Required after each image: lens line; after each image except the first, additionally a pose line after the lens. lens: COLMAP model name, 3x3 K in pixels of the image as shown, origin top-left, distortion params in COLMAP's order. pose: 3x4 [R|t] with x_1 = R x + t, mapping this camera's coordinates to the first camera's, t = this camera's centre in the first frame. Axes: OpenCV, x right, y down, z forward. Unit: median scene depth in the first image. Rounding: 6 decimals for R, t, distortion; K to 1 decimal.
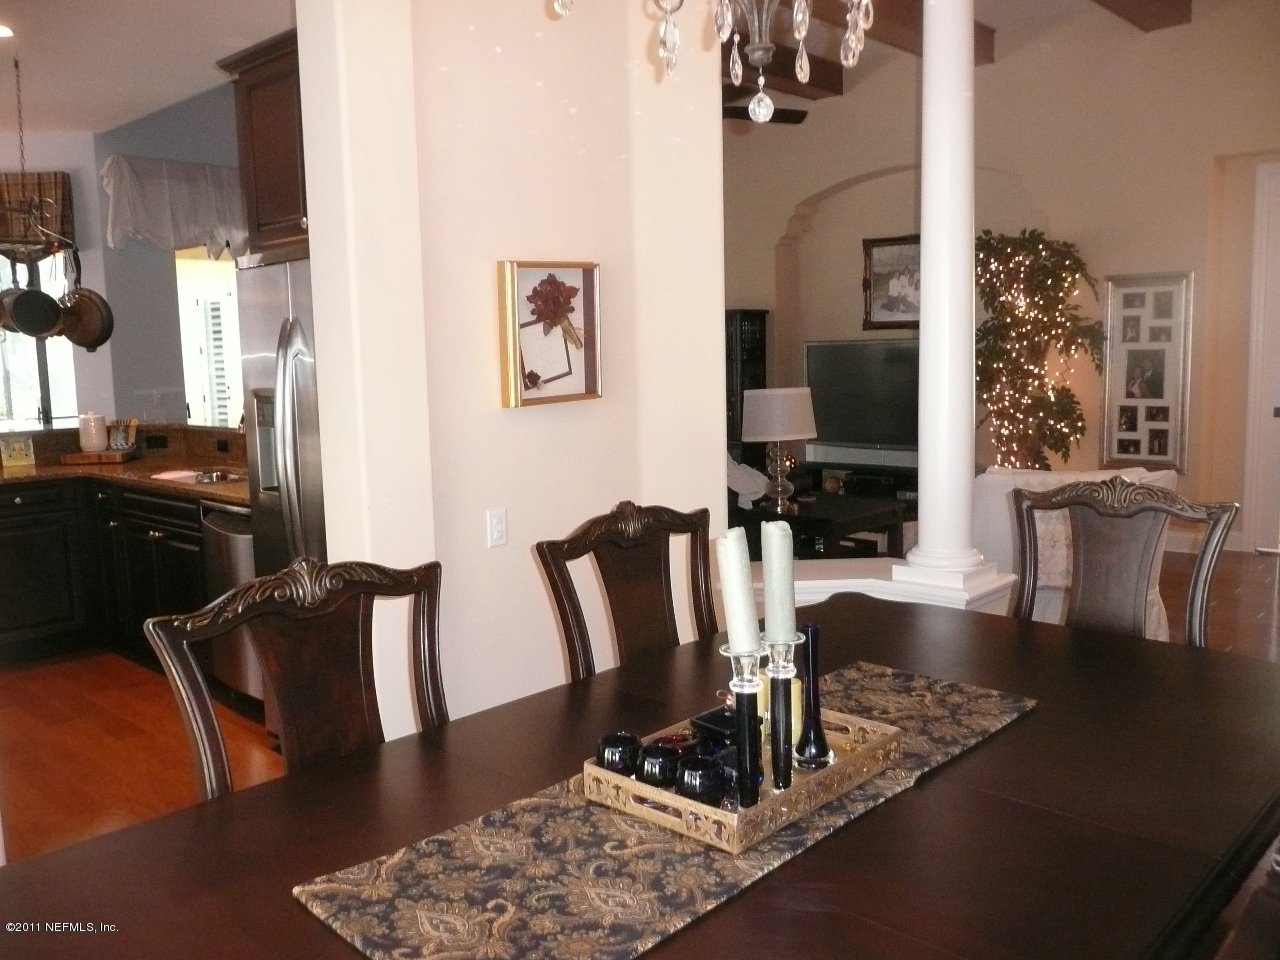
lens RADIAL K [[1083.8, 0, 640.0], [0, 1083.8, 480.0], [0, 0, 1]] dist [-0.015112, 0.012419]
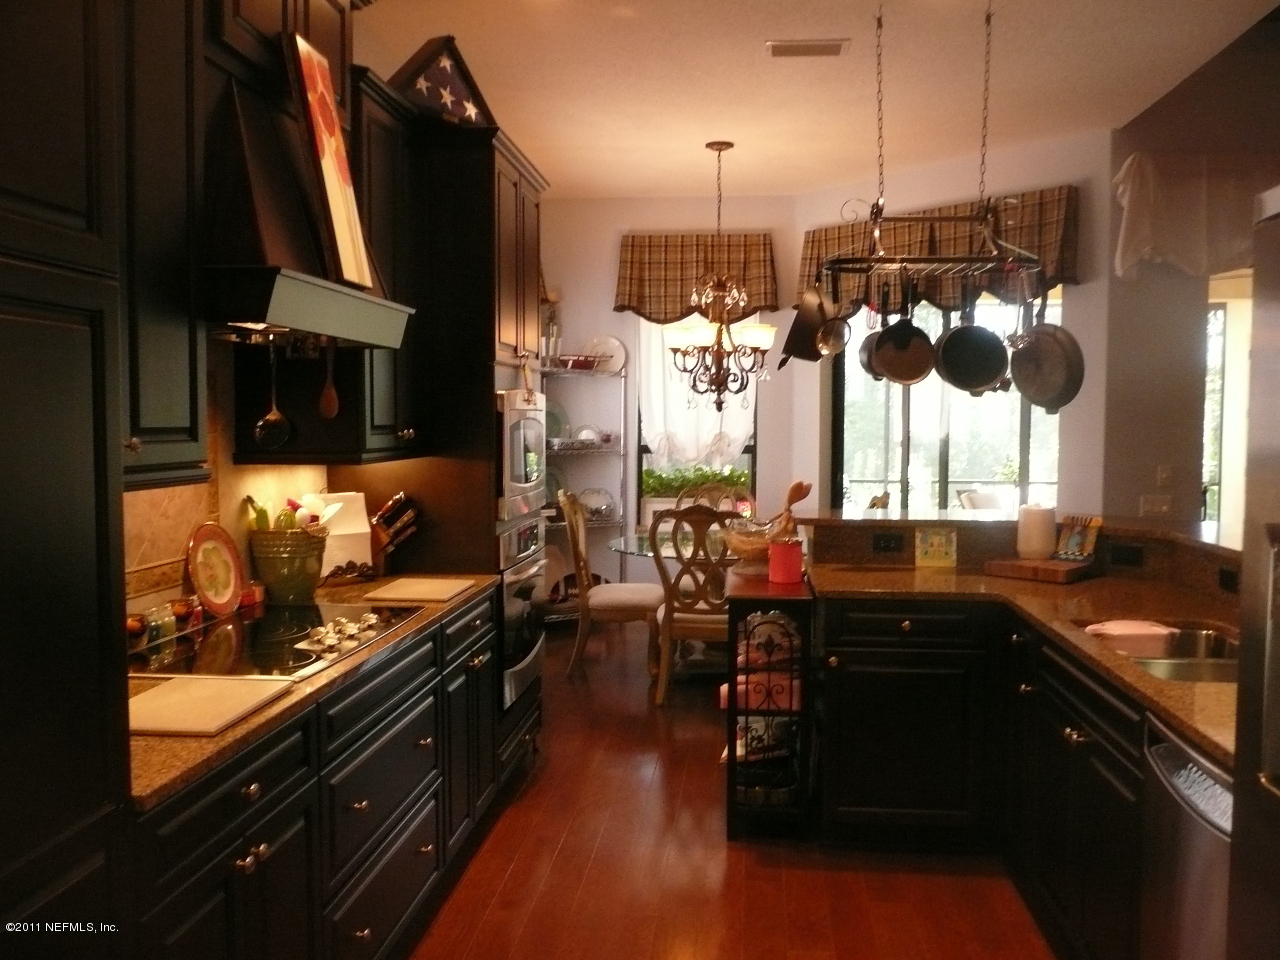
lens RADIAL K [[1083.8, 0, 640.0], [0, 1083.8, 480.0], [0, 0, 1]] dist [-0.015112, 0.012419]
pose [[0.616251, 0.068407, -0.784574, -0.099430], [-0.111667, 0.993745, -0.001065, -0.037812], [0.779593, 0.088267, 0.620035, 0.299125]]
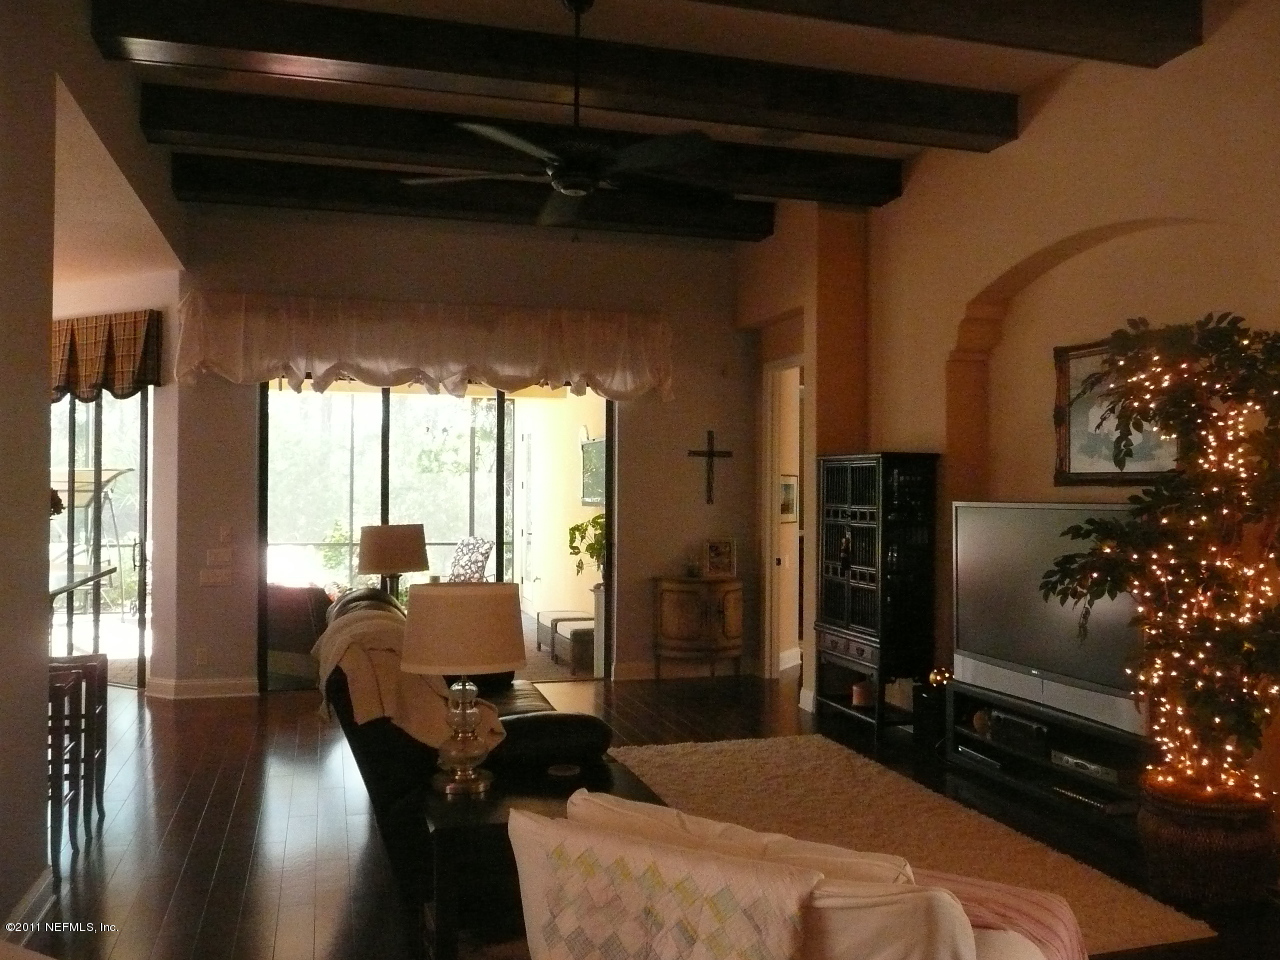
lens RADIAL K [[1083.8, 0, 640.0], [0, 1083.8, 480.0], [0, 0, 1]] dist [-0.015112, 0.012419]
pose [[0.867433, 0.023724, -0.496988, 0.381793], [-0.085349, 0.991152, -0.101654, -0.066326], [0.490179, 0.130596, 0.861783, 0.388790]]
